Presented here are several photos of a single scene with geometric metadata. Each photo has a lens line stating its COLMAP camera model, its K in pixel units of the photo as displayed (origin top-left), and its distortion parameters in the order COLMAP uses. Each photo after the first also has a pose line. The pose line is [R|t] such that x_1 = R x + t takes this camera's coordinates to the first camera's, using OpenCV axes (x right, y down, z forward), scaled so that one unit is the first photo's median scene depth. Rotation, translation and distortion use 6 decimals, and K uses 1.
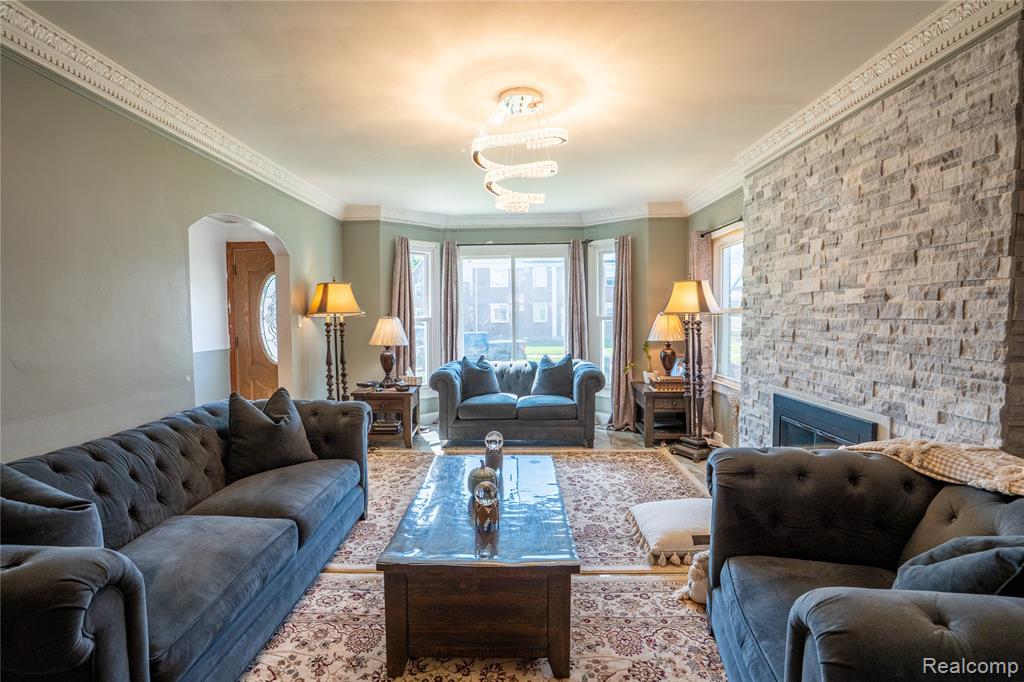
lens RADIAL K [[509.0, 0, 512.0], [0, 509.0, 341.0], [0, 0, 1]] dist [0.000332, 0.001041]
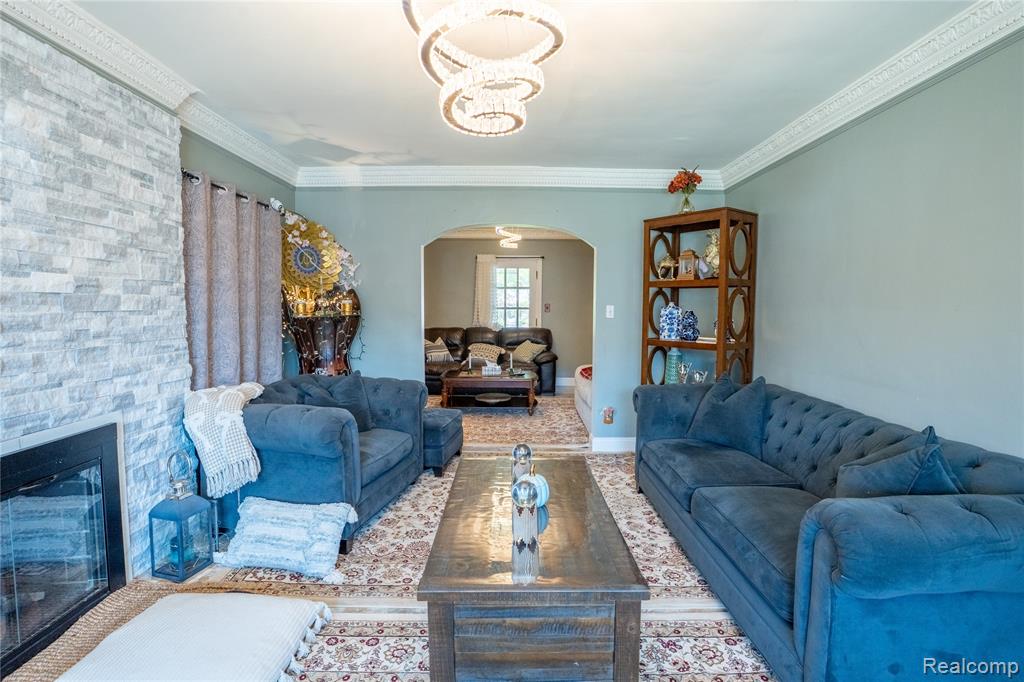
lens RADIAL K [[509.0, 0, 512.0], [0, 509.0, 341.0], [0, 0, 1]] dist [0.000332, 0.001041]
pose [[-0.999961, 0.001122, -0.008771, -0.012892], [0.000046, 0.992563, 0.121733, -0.103394], [0.008842, 0.121728, -0.992524, 1.943143]]
